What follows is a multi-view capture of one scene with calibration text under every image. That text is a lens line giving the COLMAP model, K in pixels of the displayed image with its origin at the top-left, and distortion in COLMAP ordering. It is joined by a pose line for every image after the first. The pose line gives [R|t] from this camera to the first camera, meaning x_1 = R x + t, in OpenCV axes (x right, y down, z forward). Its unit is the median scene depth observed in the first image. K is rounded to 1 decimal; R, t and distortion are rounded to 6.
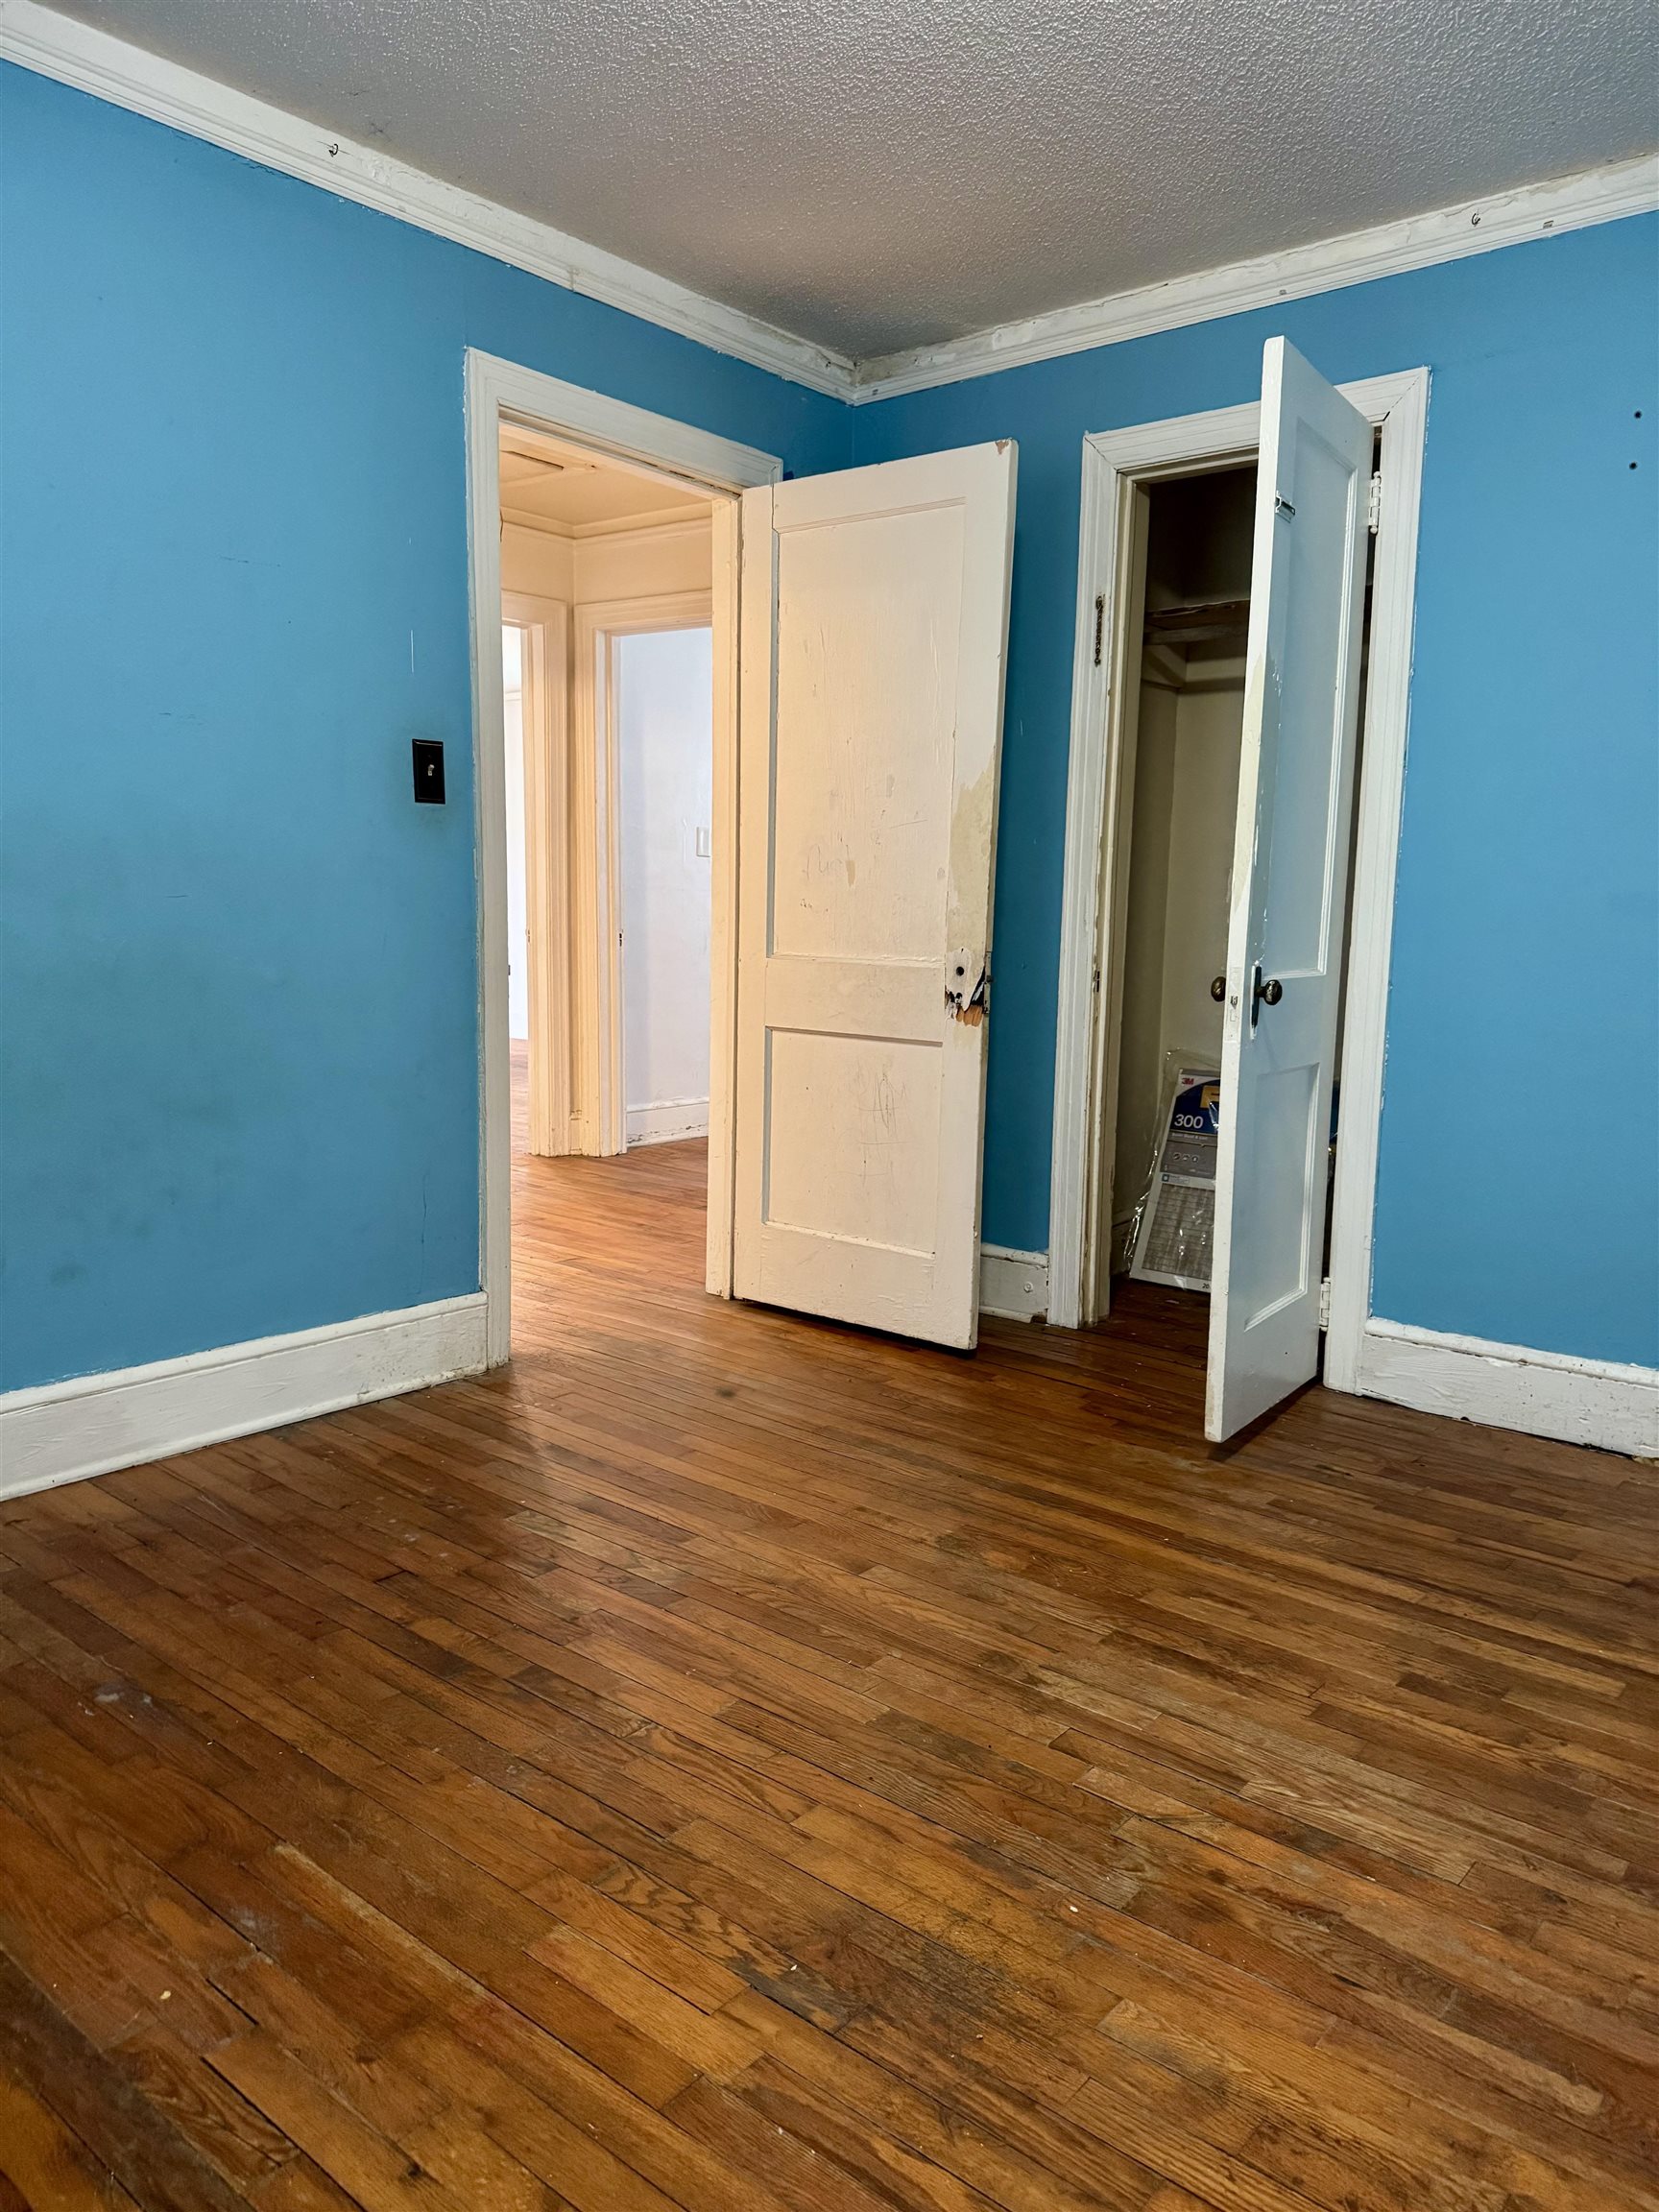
lens RADIAL K [[1531.1, 0, 831.4], [0, 1531.1, 1108.3], [0, 0, 1]] dist [0.043126, -0.045570]
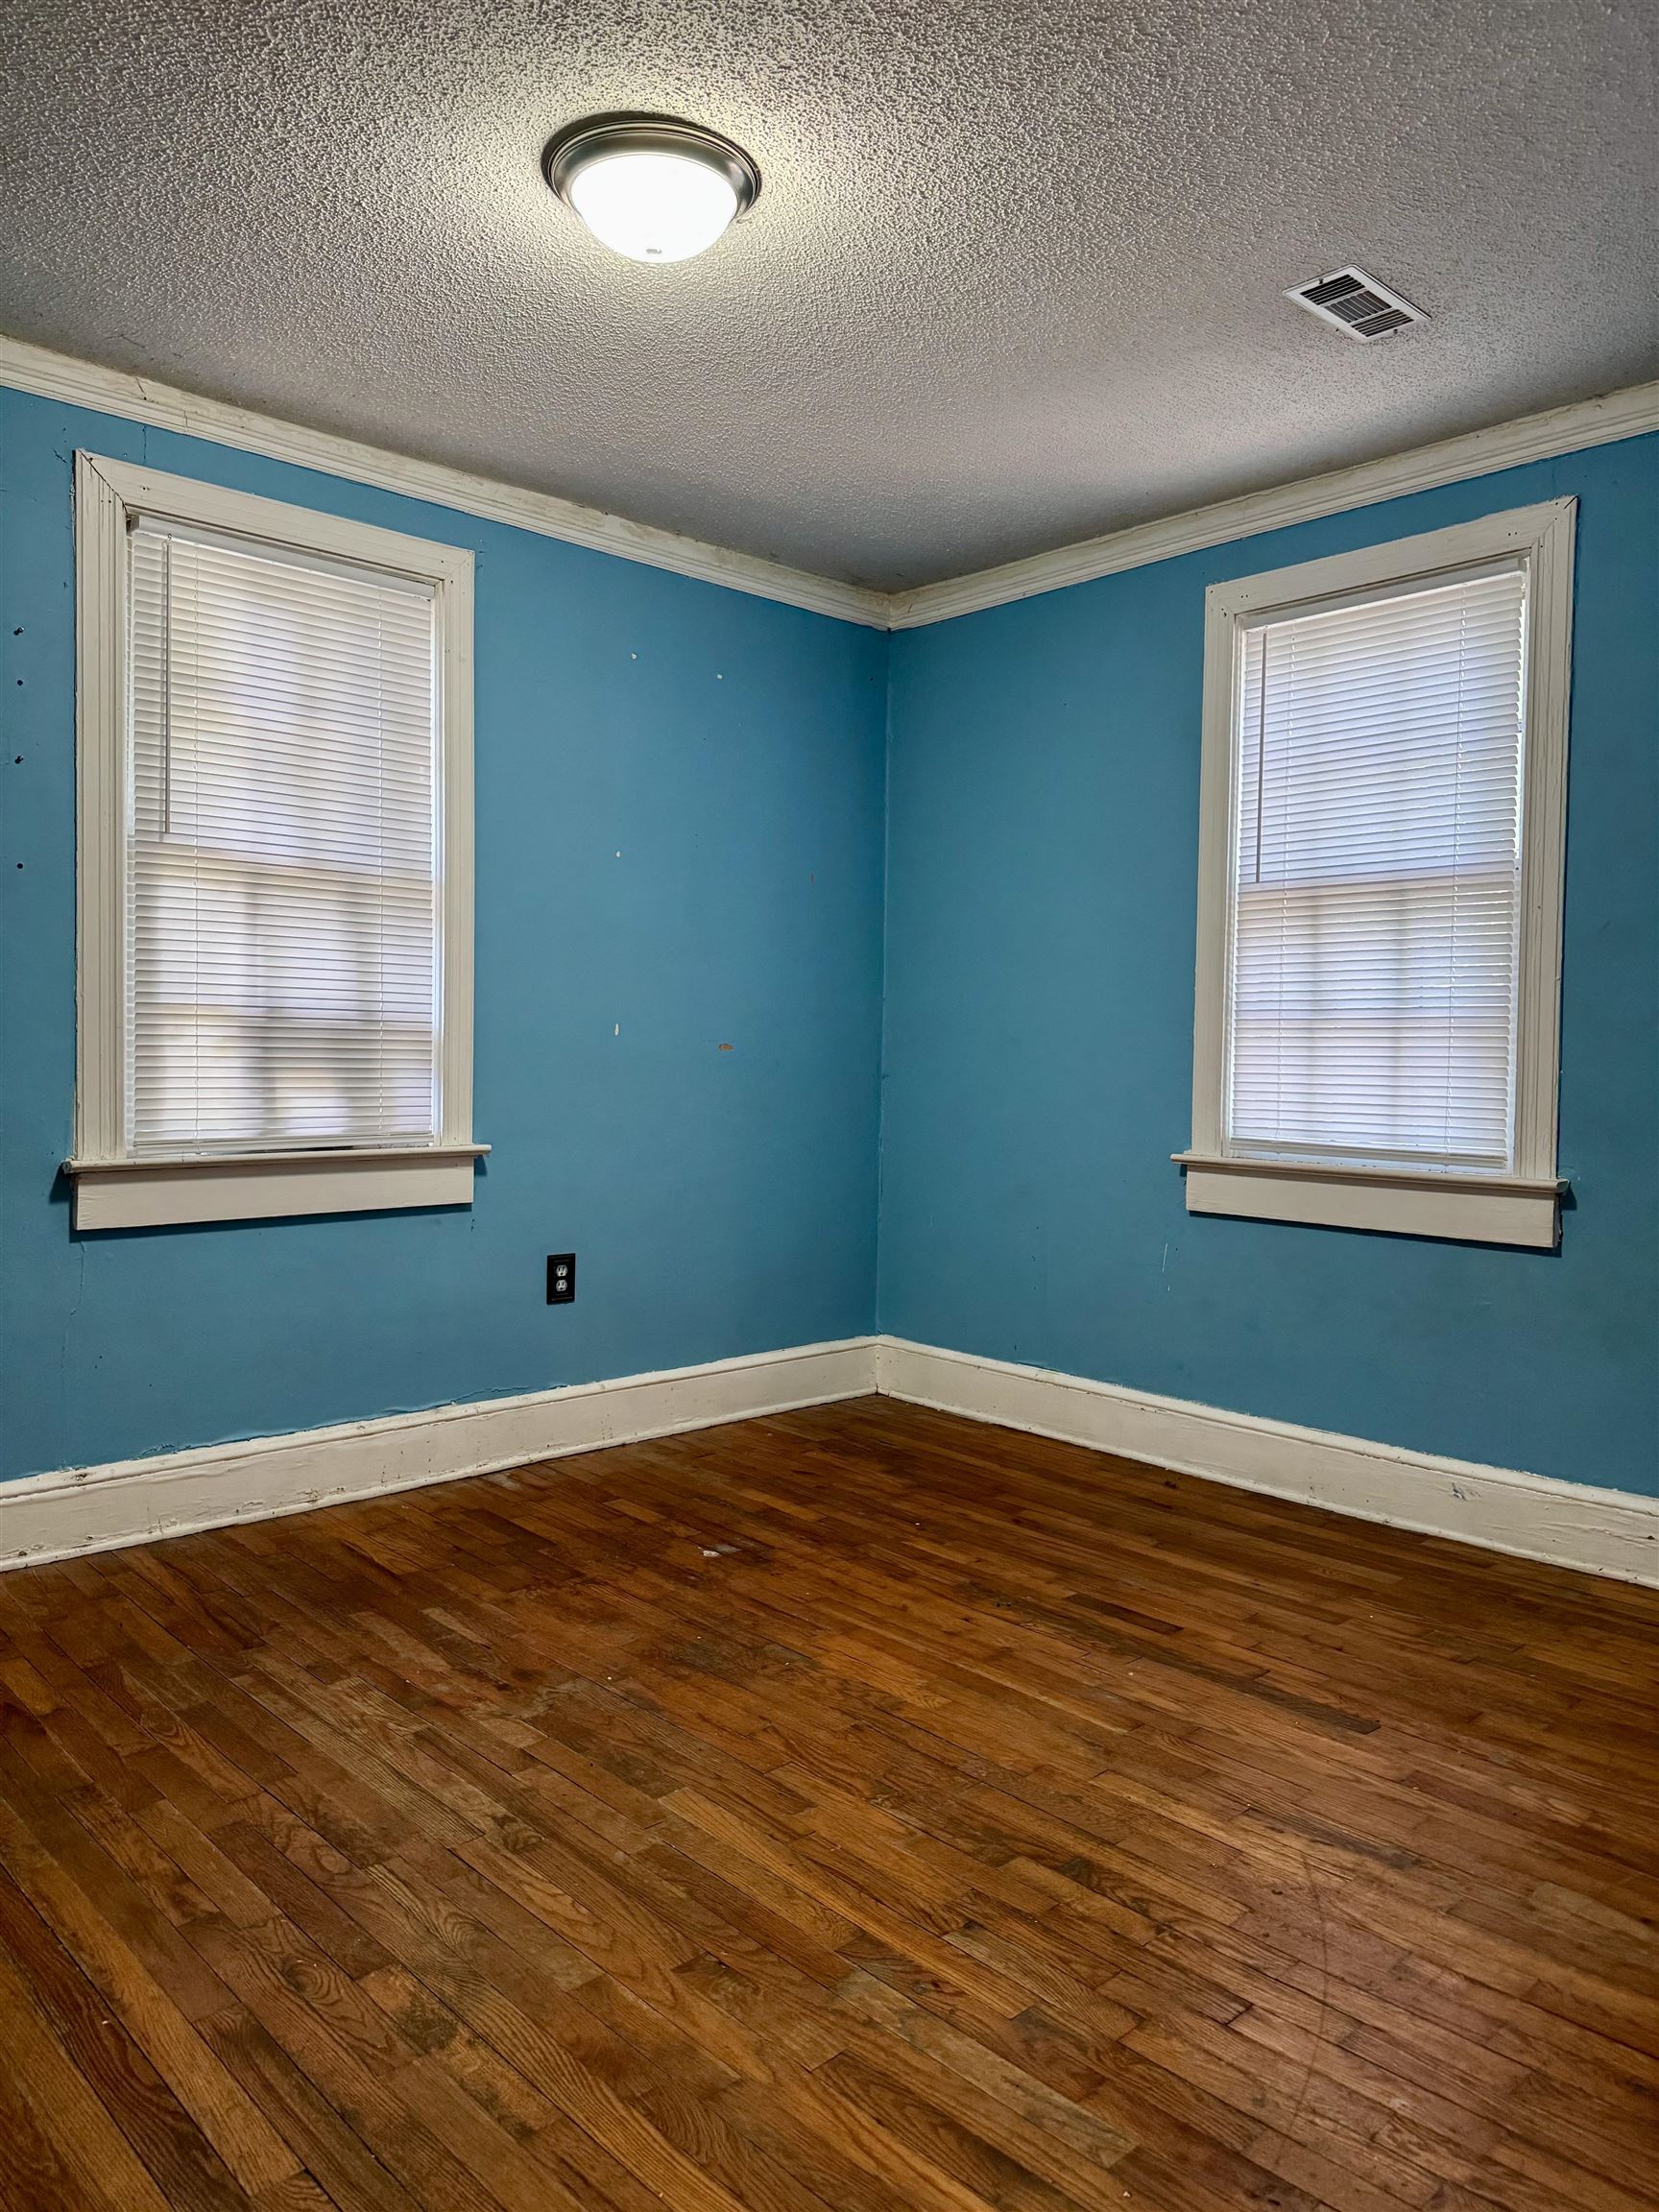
lens RADIAL K [[1531.1, 0, 833.7], [0, 1531.1, 1103.6], [0, 0, 1]] dist [0.043126, -0.045570]
pose [[-0.992403, -0.038176, 0.116959, -0.194657], [-0.017828, 0.985229, 0.170312, -0.285781], [-0.121734, 0.166933, -0.978424, 1.959159]]
